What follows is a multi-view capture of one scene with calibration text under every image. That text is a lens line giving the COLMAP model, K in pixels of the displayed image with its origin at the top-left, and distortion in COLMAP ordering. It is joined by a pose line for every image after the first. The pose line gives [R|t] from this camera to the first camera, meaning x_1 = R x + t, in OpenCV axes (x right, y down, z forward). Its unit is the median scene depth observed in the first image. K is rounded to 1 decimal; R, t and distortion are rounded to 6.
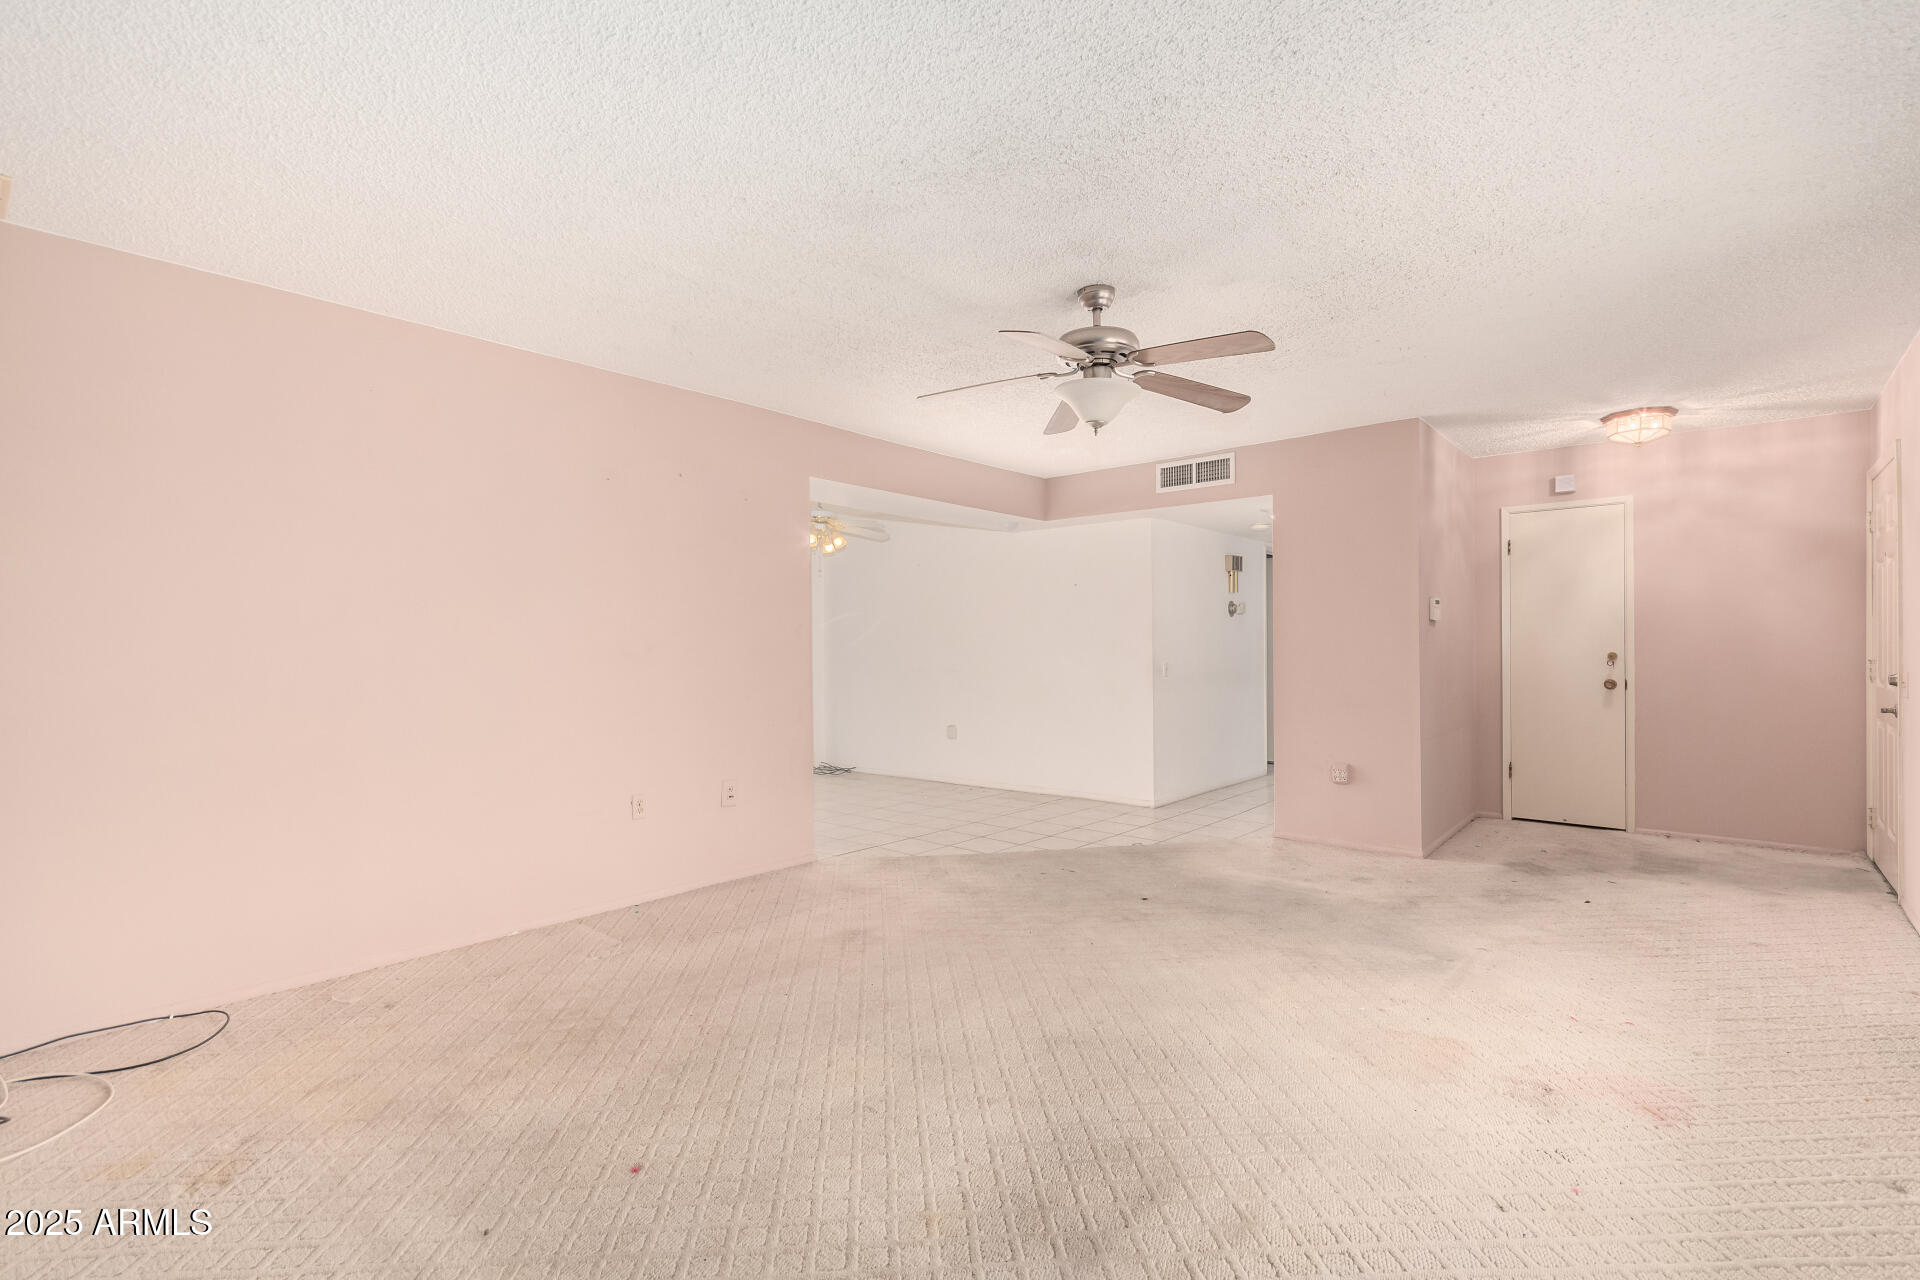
lens RADIAL K [[890.4, 0, 960.7], [0, 890.4, 644.0], [0, 0, 1]] dist [0.001877, 0.000616]
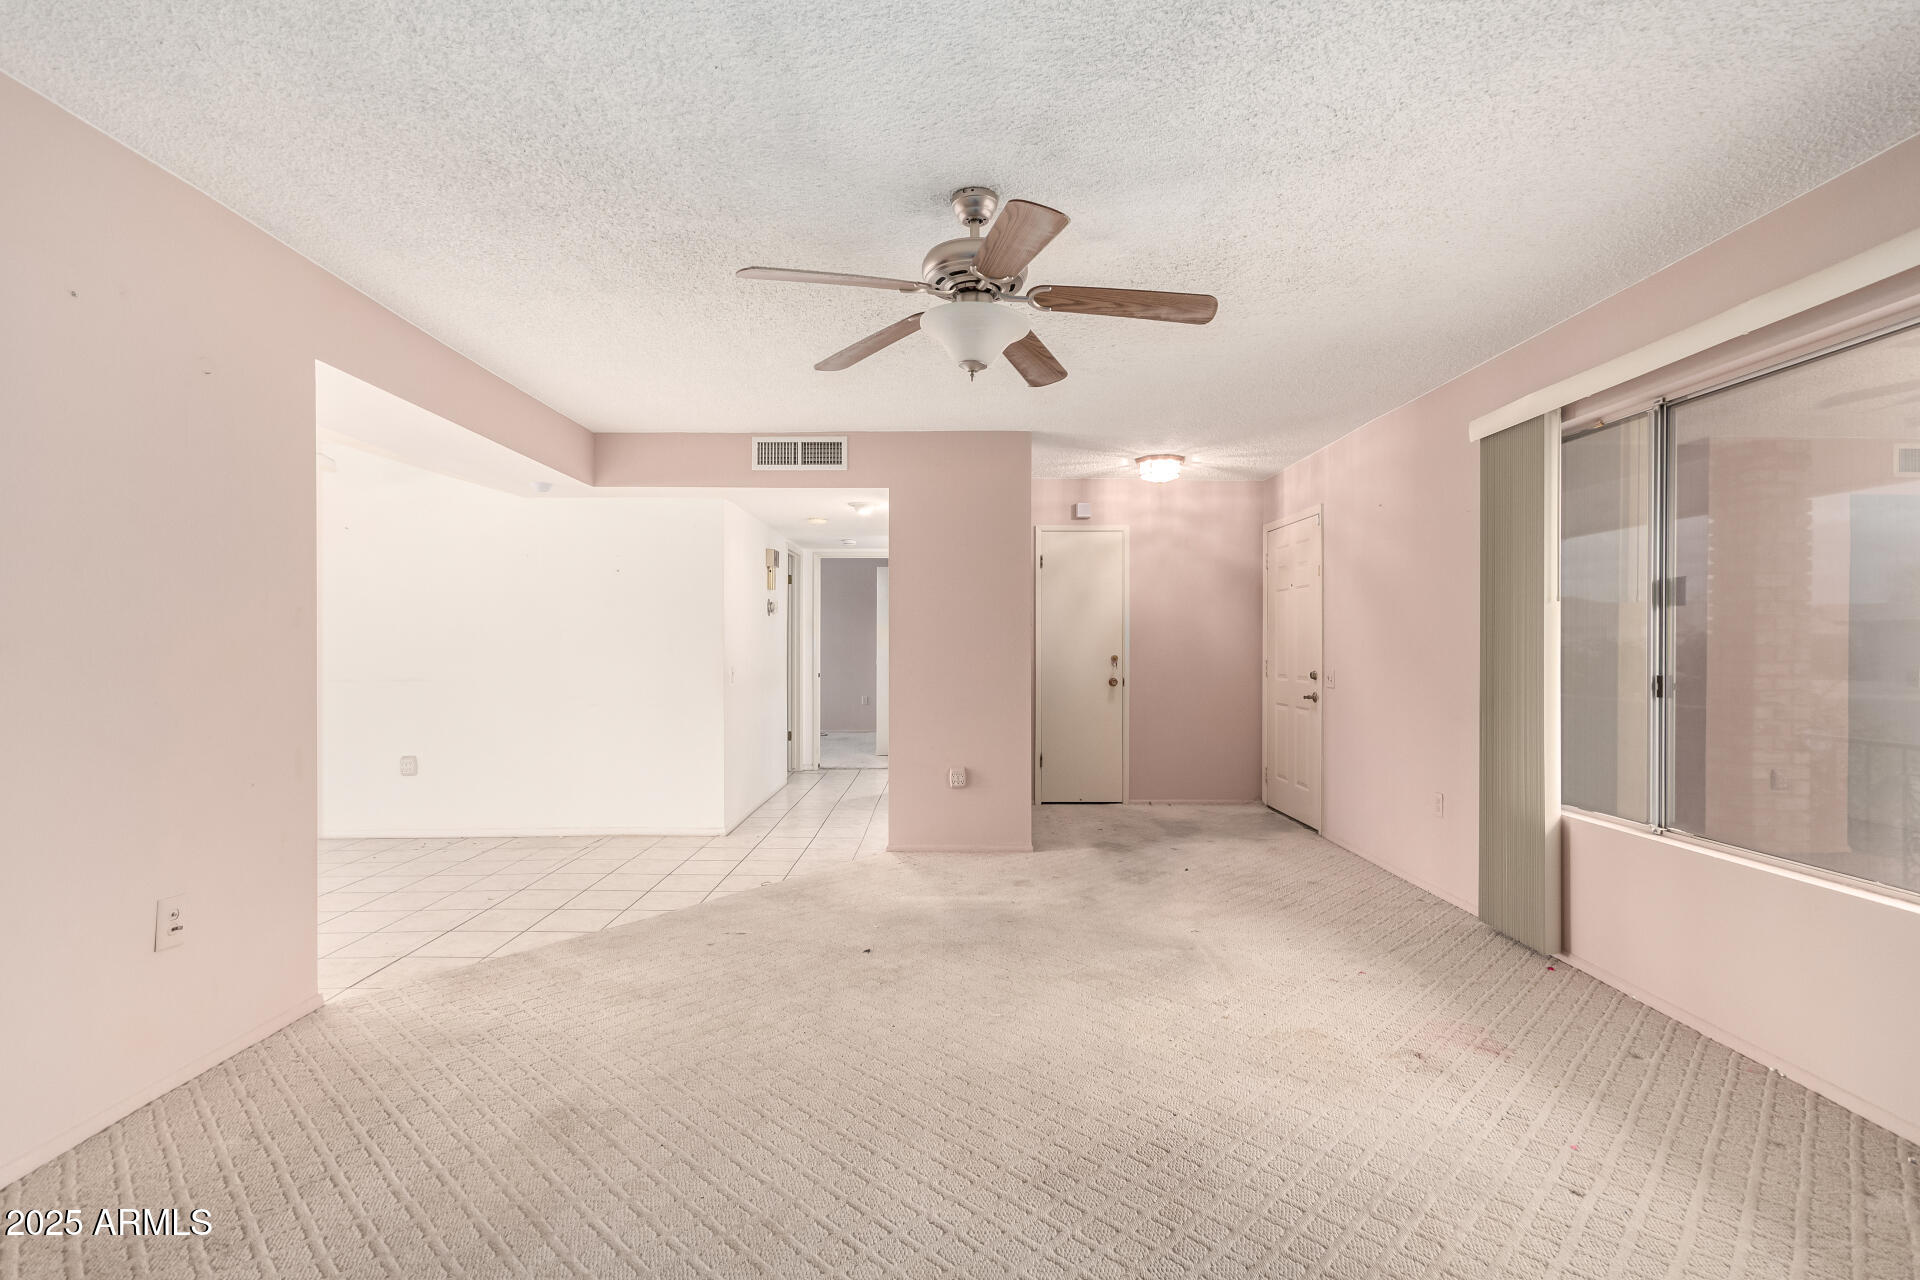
lens RADIAL K [[890.4, 0, 966.6], [0, 890.4, 642.8], [0, 0, 1]] dist [0.001877, 0.000616]
pose [[0.747541, 0.009419, 0.664149, -0.232777], [-0.007395, 0.999955, -0.005858, 0.001359], [-0.664174, -0.000533, 0.747577, 0.260926]]
